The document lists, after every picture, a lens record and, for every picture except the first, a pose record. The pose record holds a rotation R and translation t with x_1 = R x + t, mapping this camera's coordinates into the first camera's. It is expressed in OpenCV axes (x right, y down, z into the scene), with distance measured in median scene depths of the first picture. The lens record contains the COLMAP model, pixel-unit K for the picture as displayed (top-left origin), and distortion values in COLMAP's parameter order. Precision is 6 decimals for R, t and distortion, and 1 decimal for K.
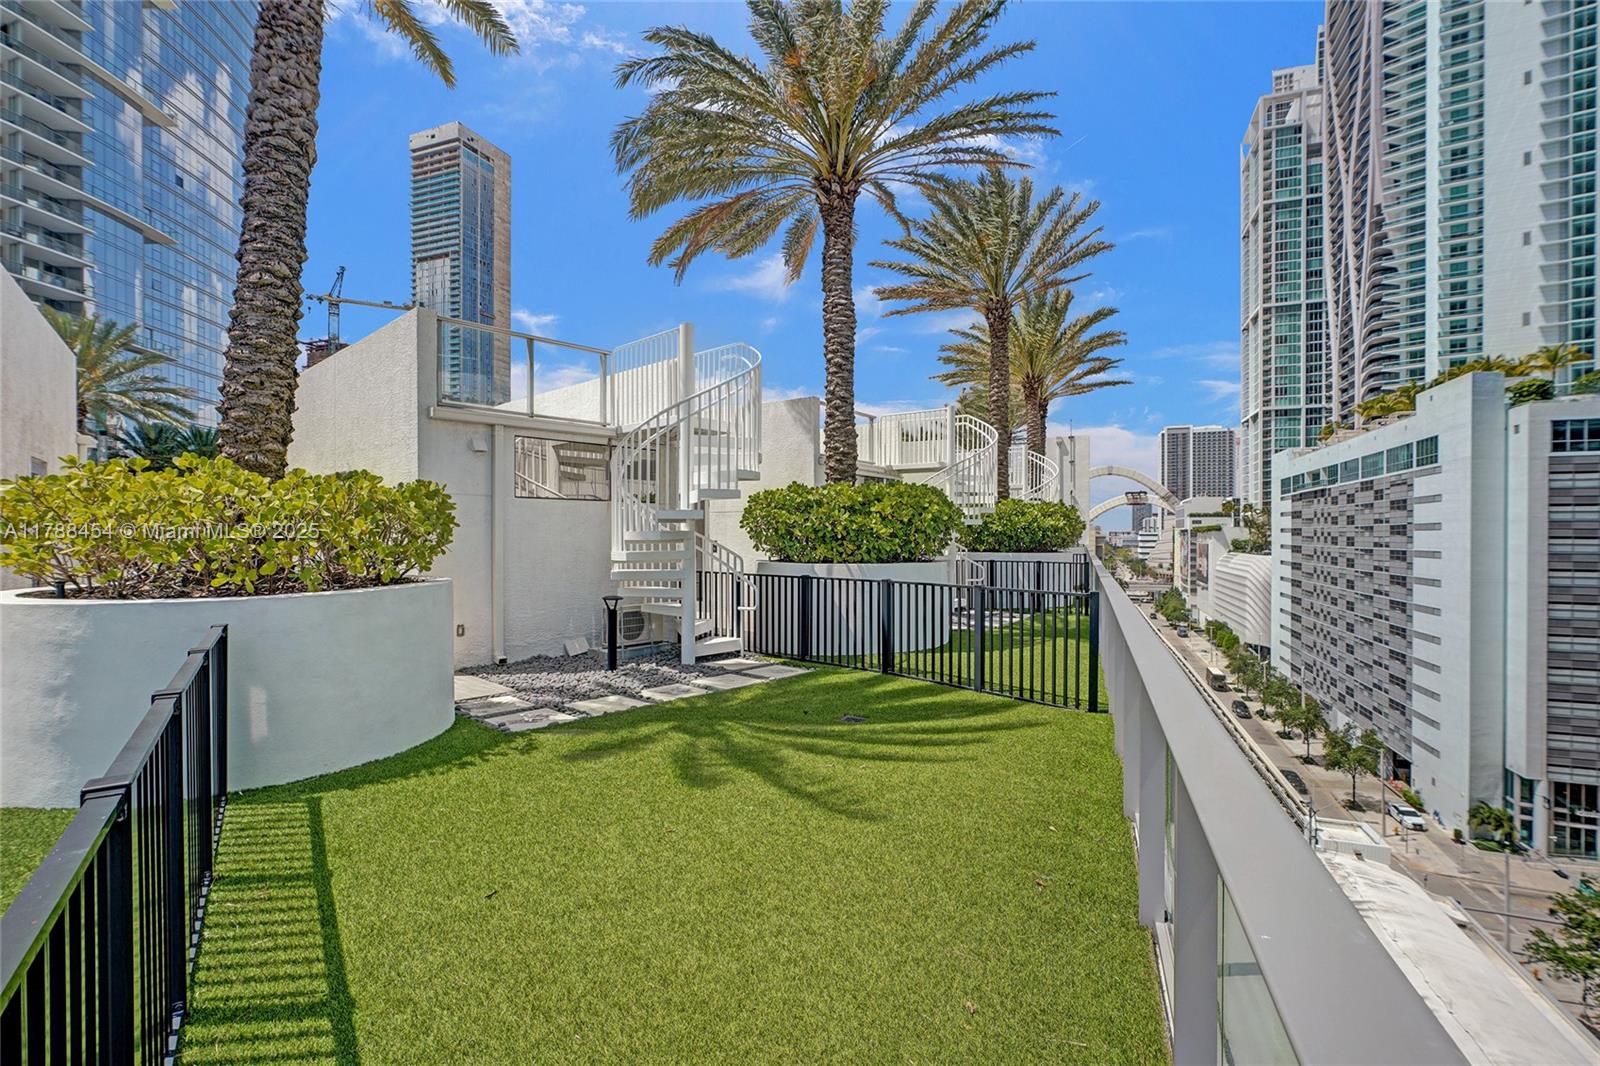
lens RADIAL K [[733.3, 0, 810.2], [0, 733.3, 531.8], [0, 0, 1]] dist [-0.011902, 0.008105]
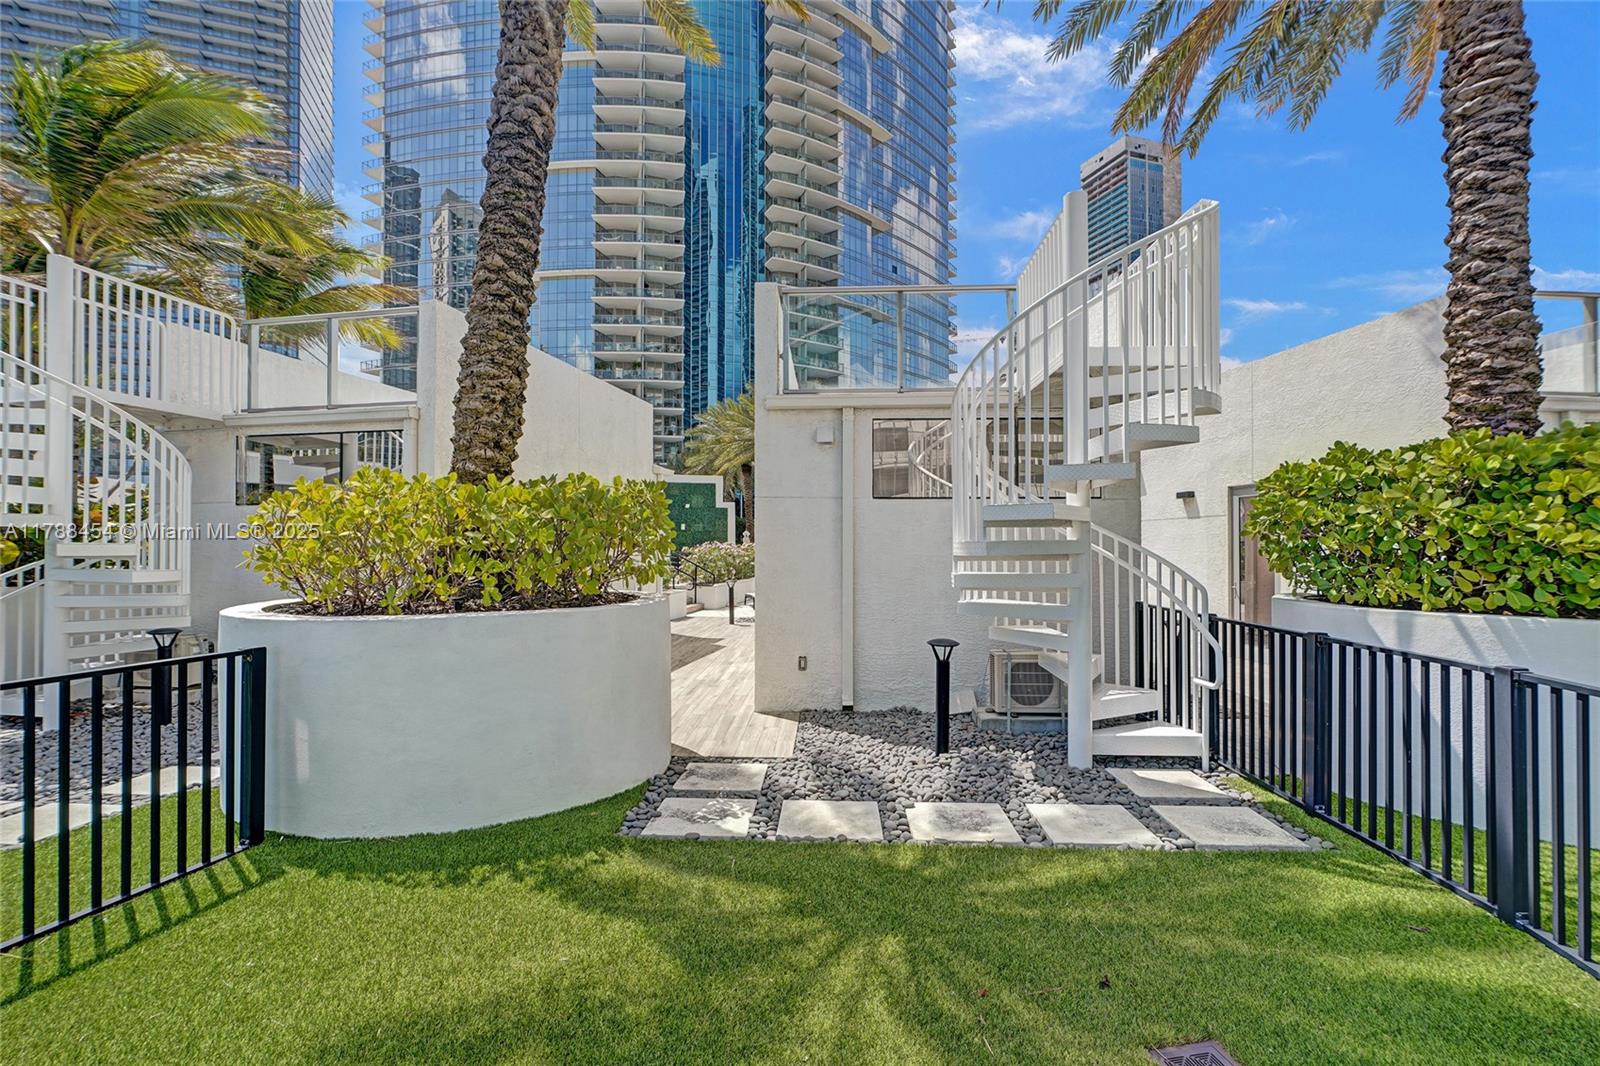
lens RADIAL K [[733.3, 0, 792.0], [0, 733.3, 537.4], [0, 0, 1]] dist [-0.011902, 0.008105]
pose [[0.631273, -0.007487, -0.775524, 0.145159], [0.002287, 0.999967, -0.007792, -0.000018], [0.775557, 0.003145, 0.631270, 0.437617]]
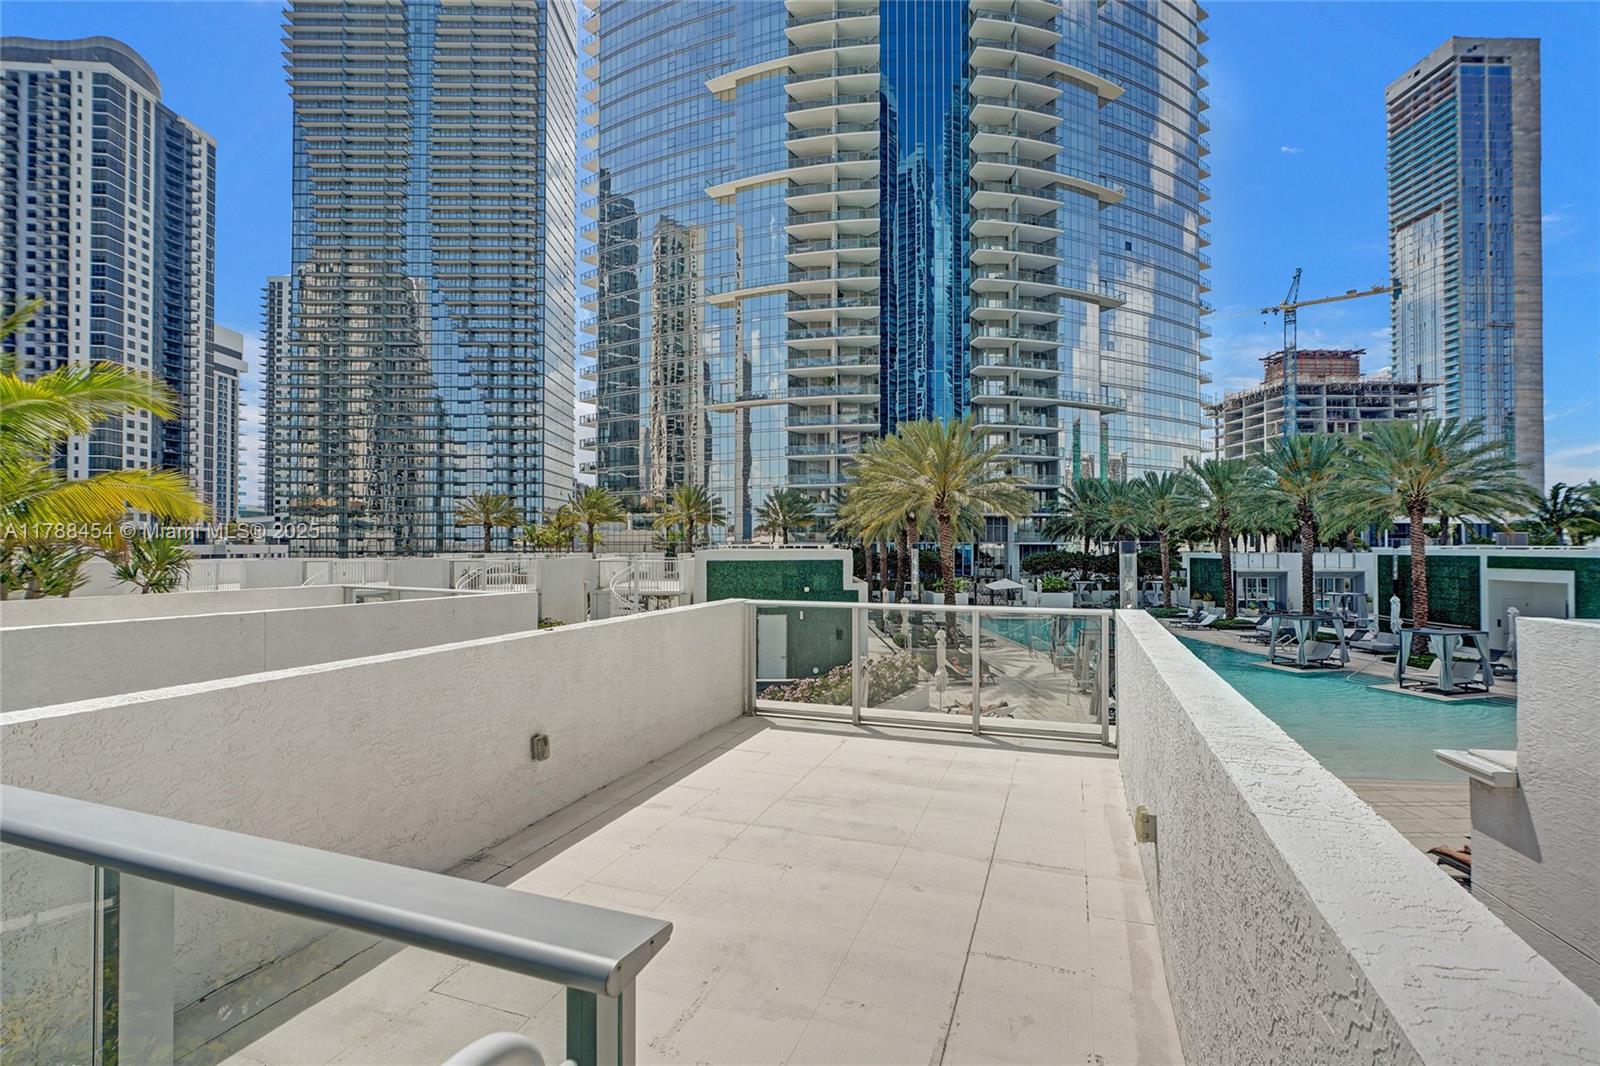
lens RADIAL K [[733.3, 0, 802.4], [0, 733.3, 540.8], [0, 0, 1]] dist [-0.011902, 0.008105]
pose [[0.377673, 0.000486, -0.925939, -0.215382], [0.002991, 0.999994, 0.001745, -0.328467], [0.925934, -0.003429, 0.377669, 1.088217]]
